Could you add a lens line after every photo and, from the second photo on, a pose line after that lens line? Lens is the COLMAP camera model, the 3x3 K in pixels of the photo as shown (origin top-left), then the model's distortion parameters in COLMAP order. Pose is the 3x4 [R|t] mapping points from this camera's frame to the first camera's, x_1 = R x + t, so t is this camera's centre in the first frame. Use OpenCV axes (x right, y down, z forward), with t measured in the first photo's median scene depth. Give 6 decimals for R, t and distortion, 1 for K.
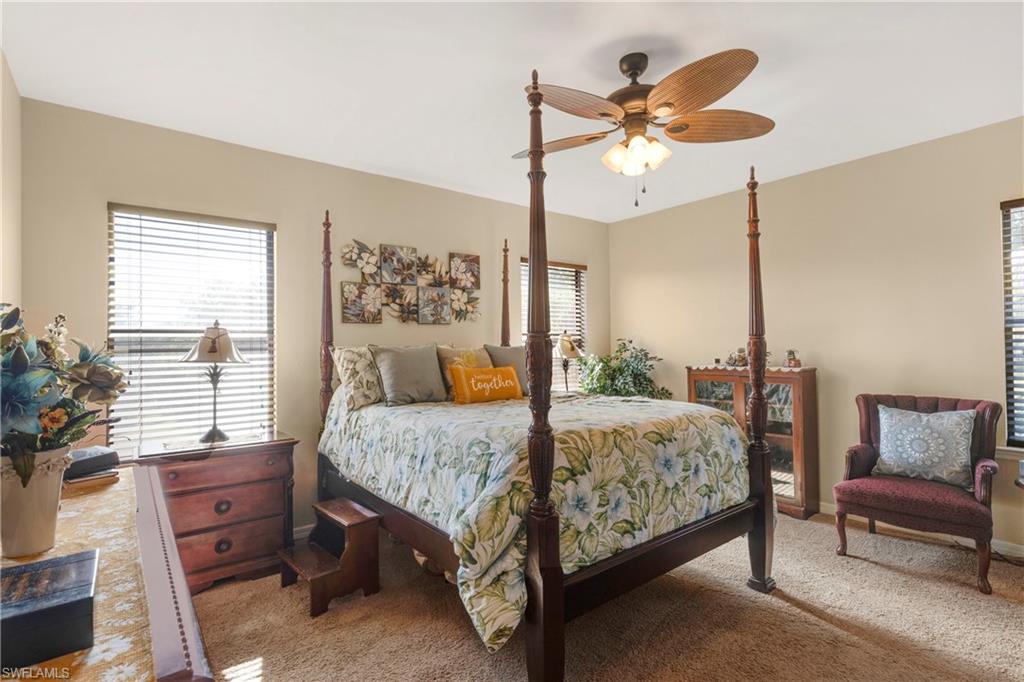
lens RADIAL K [[494.0, 0, 509.9], [0, 494.0, 347.6], [0, 0, 1]] dist [0.000650, 0.001363]
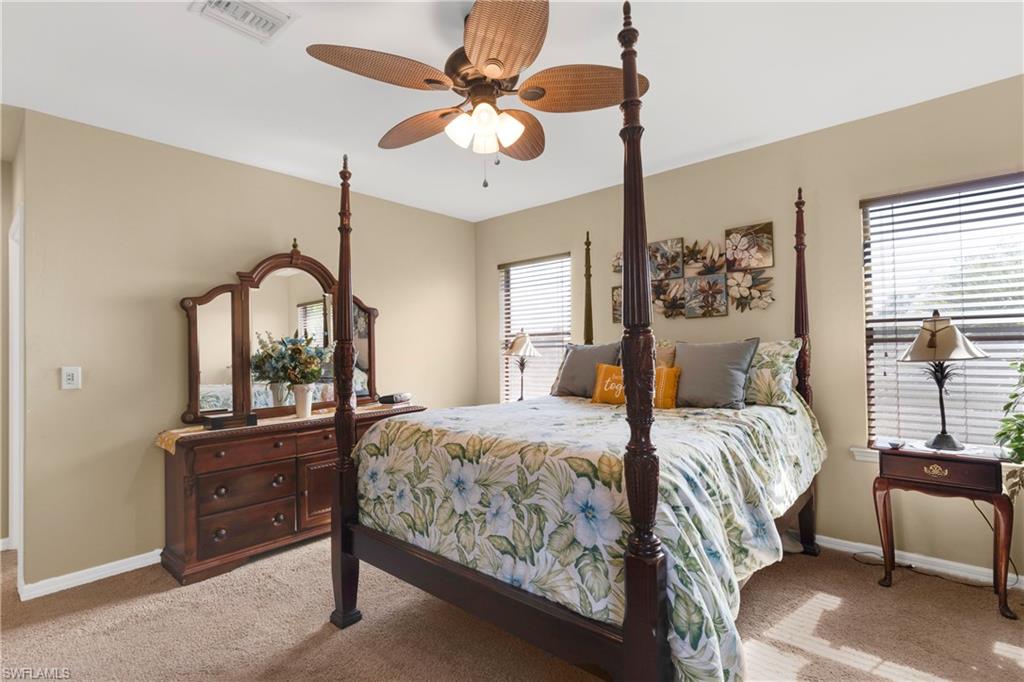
lens RADIAL K [[484.0, 0, 516.1], [0, 484.0, 340.7], [0, 0, 1]] dist [0.022601, 0.000280]
pose [[0.186741, -0.005609, -0.982393, 0.660942], [0.016182, 0.999866, -0.002632, -0.009060], [0.982276, -0.015406, 0.186807, 0.525544]]
